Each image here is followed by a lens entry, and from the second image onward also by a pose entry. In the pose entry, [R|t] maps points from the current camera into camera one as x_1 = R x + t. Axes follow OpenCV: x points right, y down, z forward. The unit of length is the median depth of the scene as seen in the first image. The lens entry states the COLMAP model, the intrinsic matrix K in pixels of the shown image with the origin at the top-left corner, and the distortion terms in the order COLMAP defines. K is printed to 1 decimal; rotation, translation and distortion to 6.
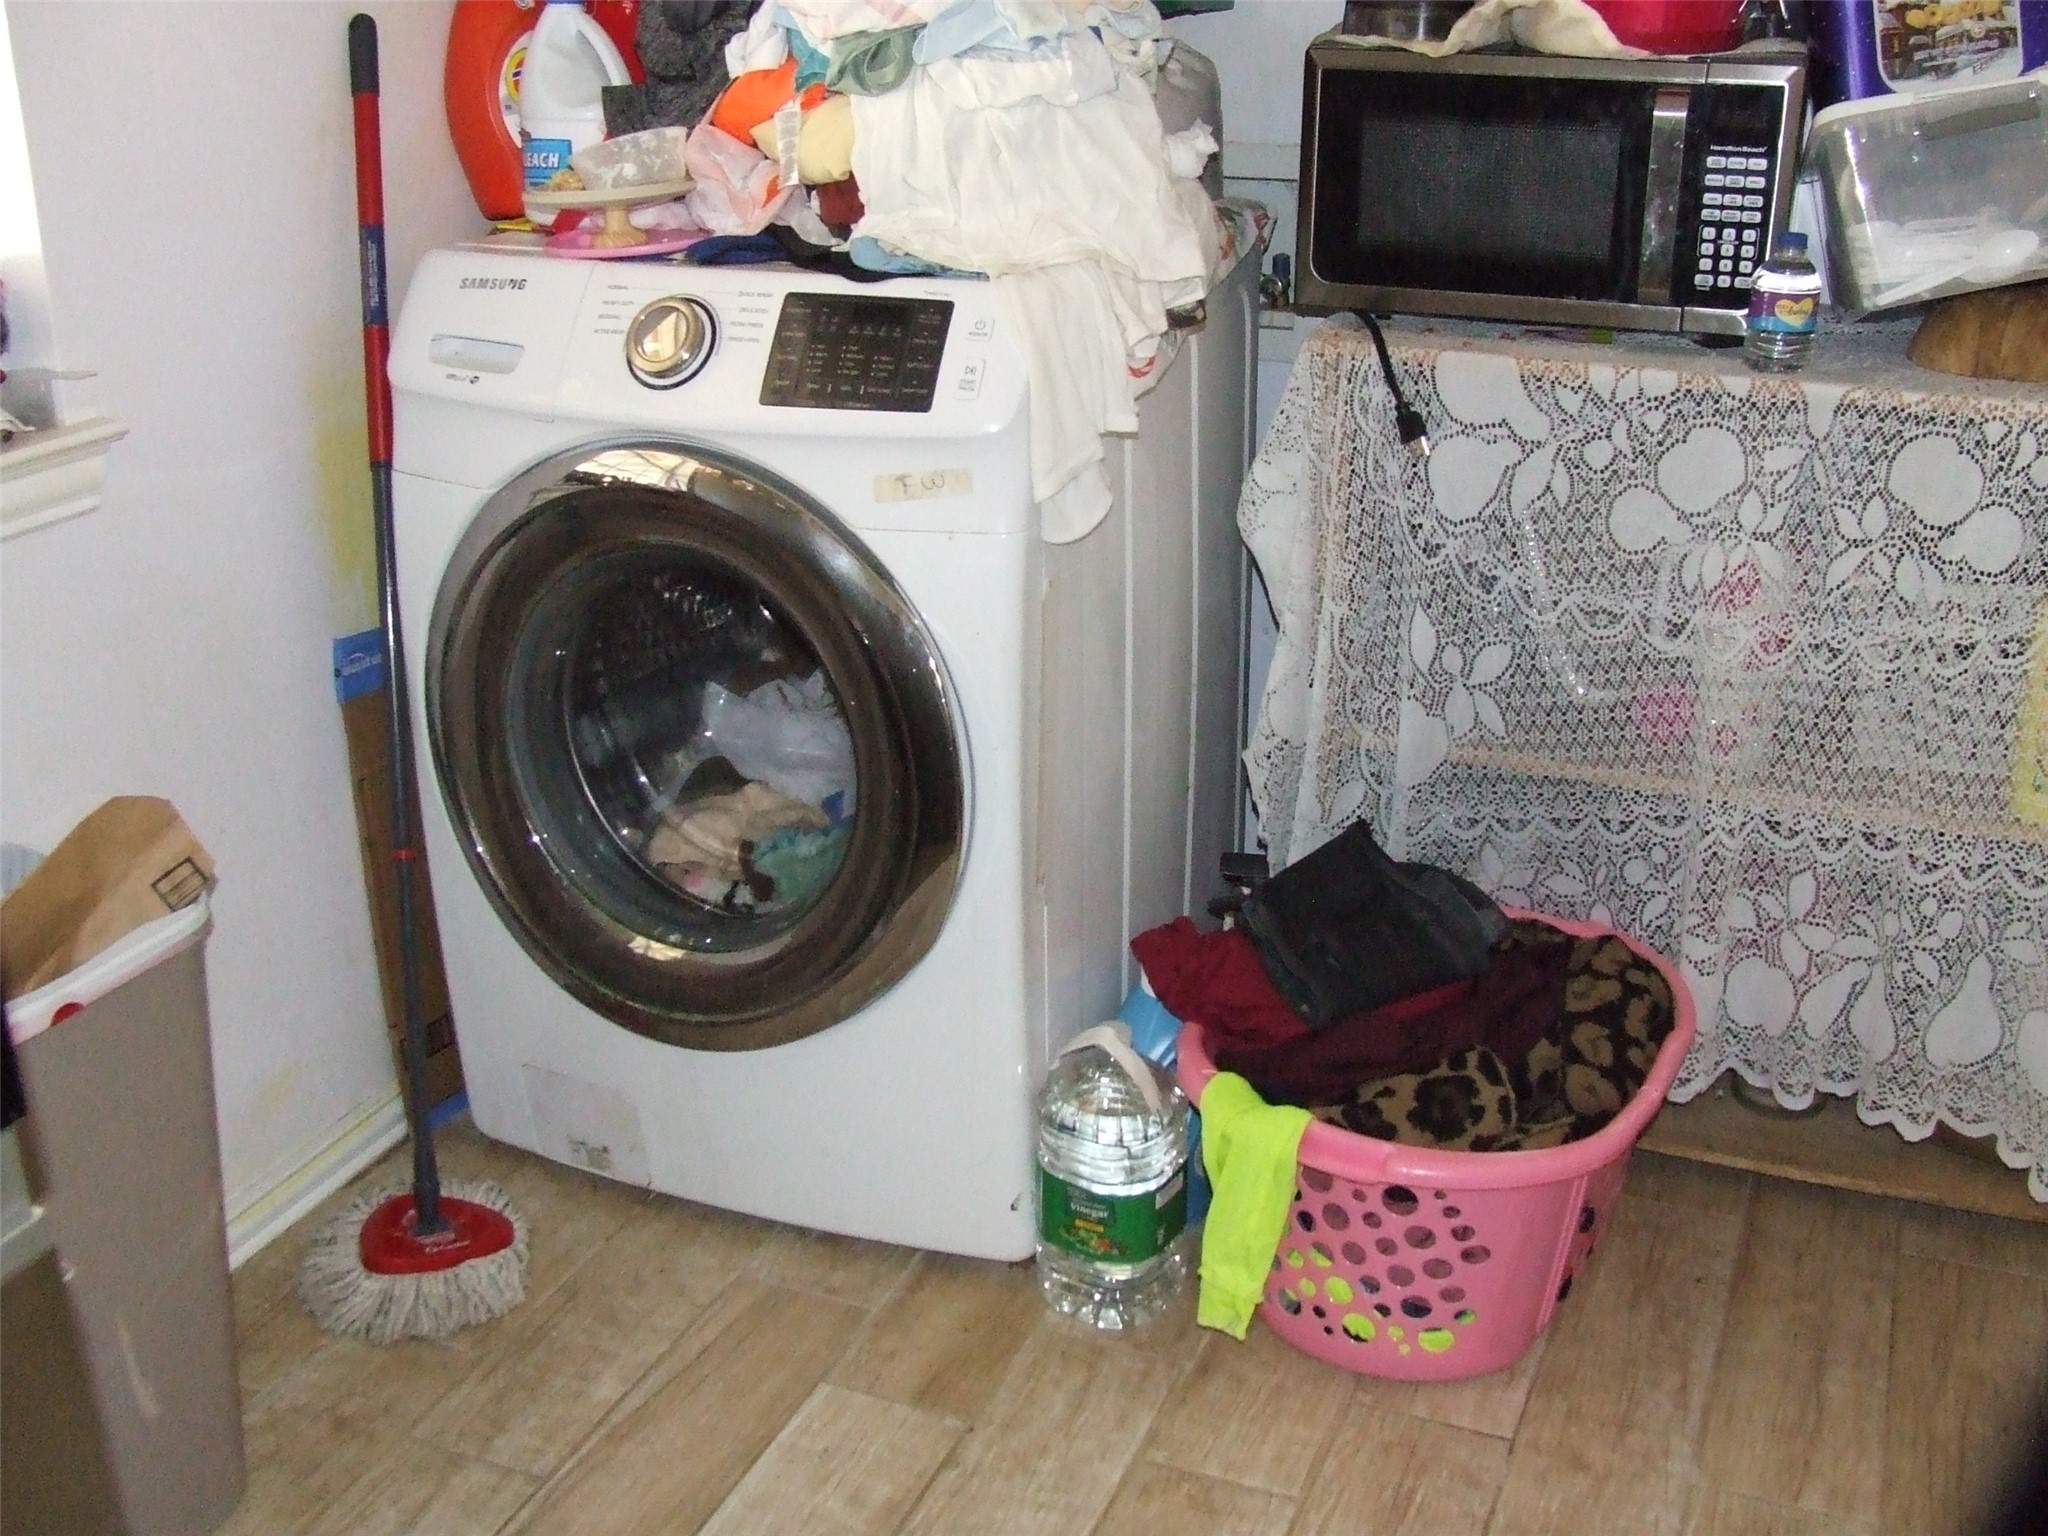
lens RADIAL K [[2282.1, 0, 1018.5], [0, 2282.1, 761.8], [0, 0, 1]] dist [-0.064853, 0.000000]
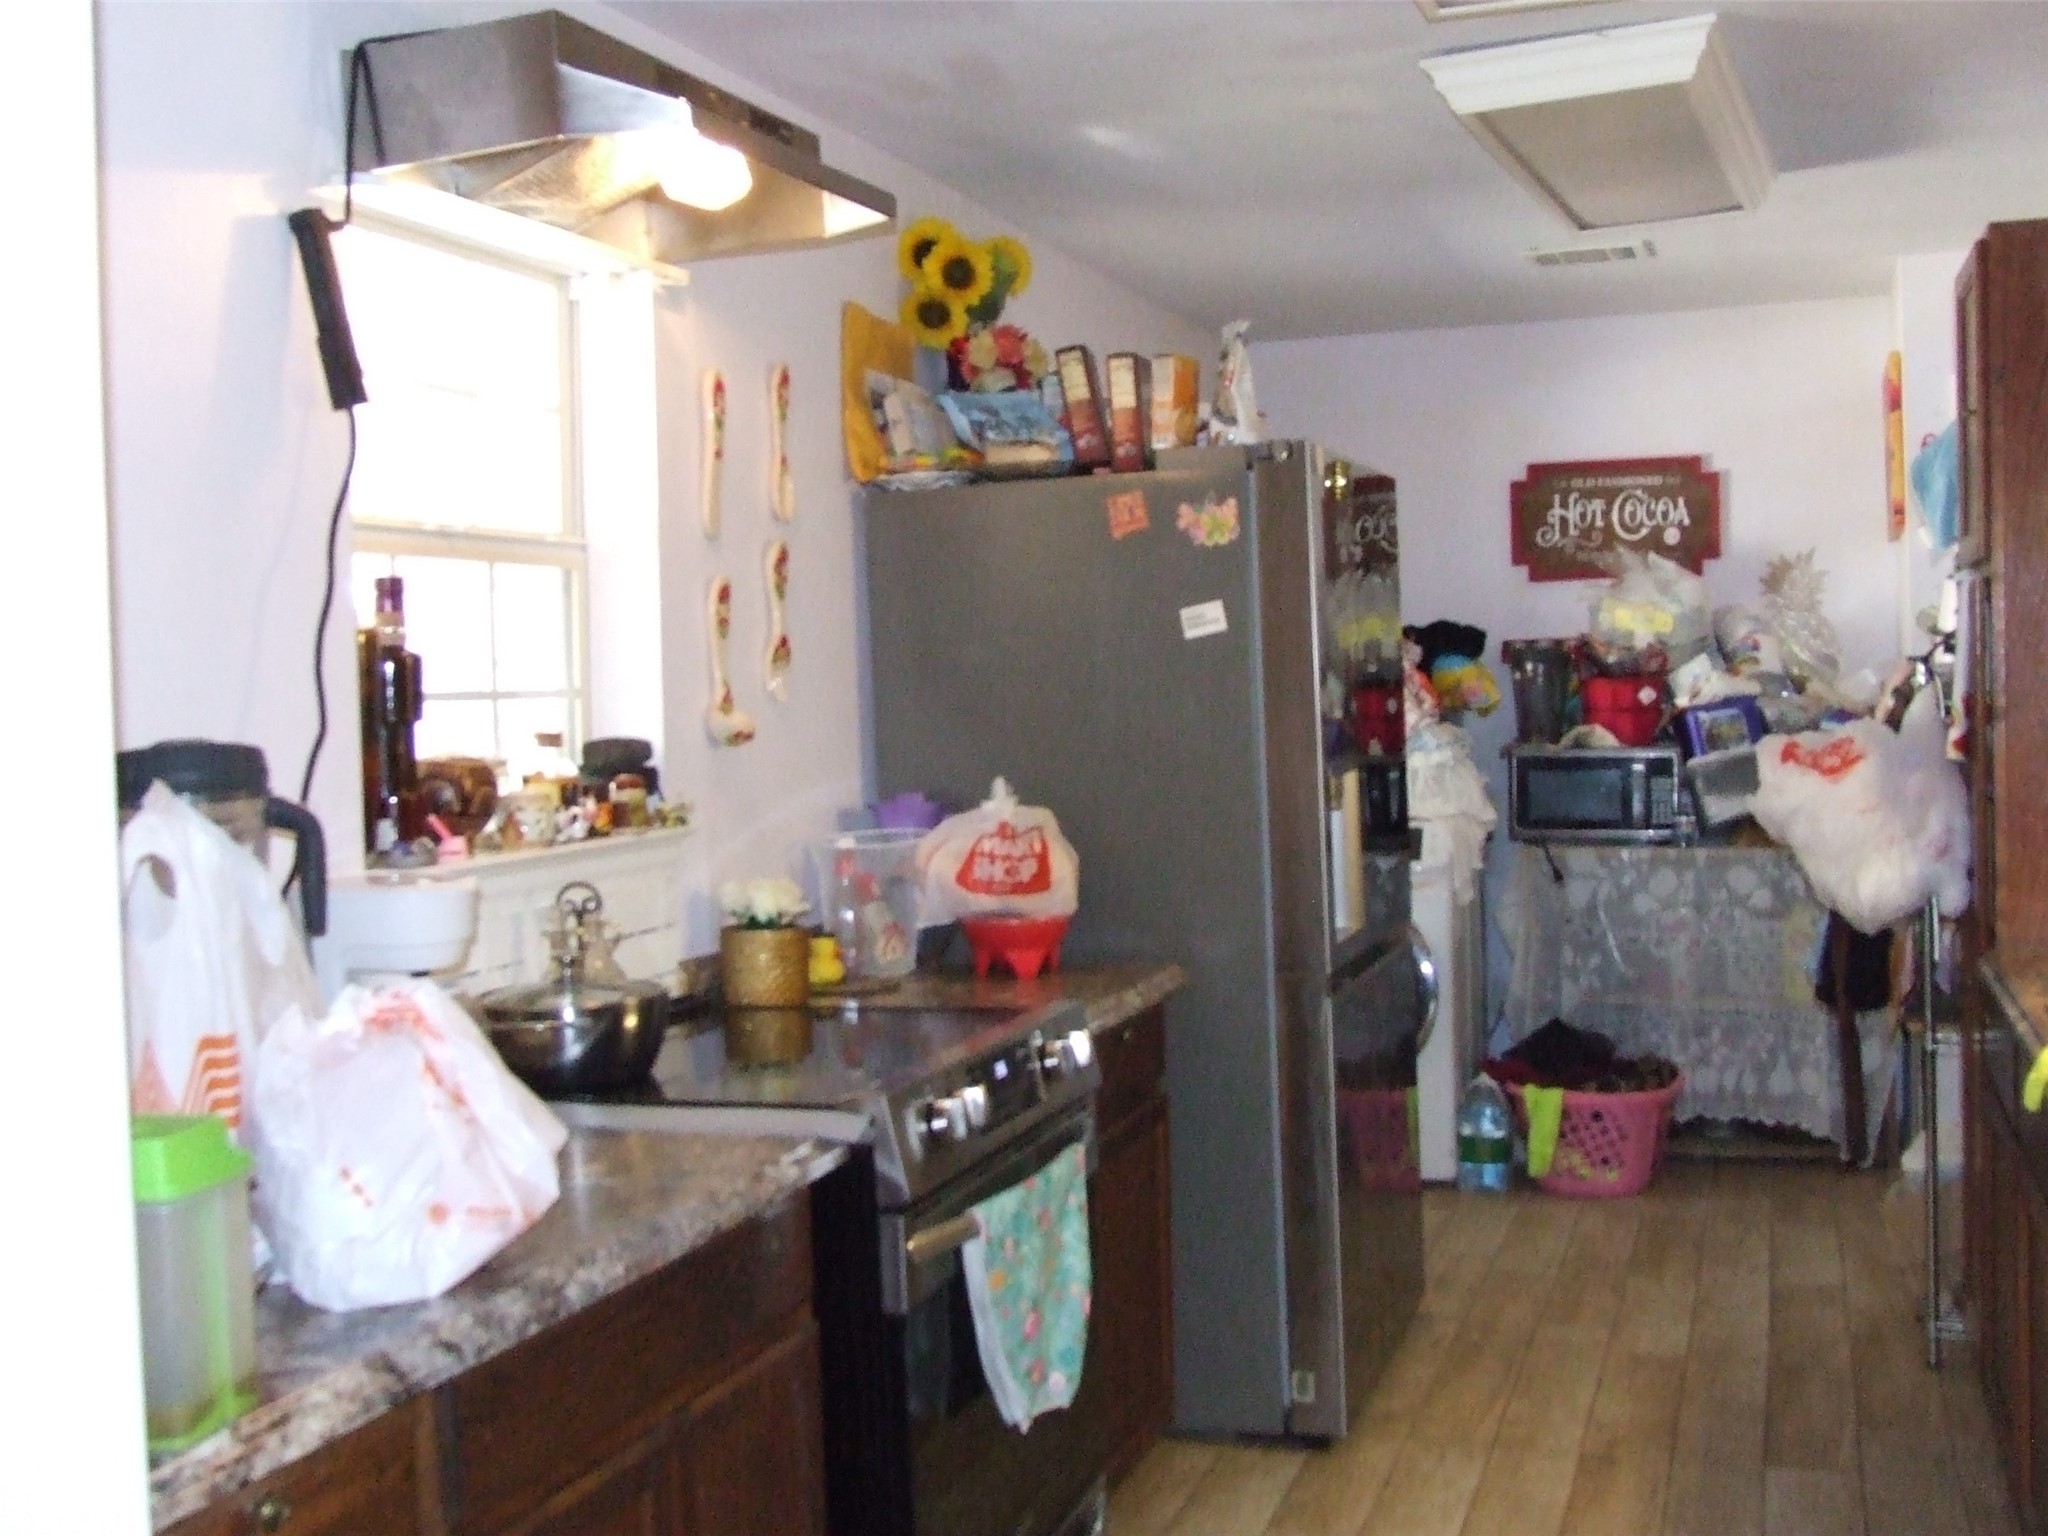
lens RADIAL K [[2282.1, 0, 1030.5], [0, 2282.1, 765.5], [0, 0, 1]] dist [-0.064853, 0.000000]
pose [[0.997501, -0.025597, 0.065852, -0.695744], [0.045351, 0.946678, -0.318973, 0.621416], [-0.054176, 0.321162, 0.945473, -1.759510]]
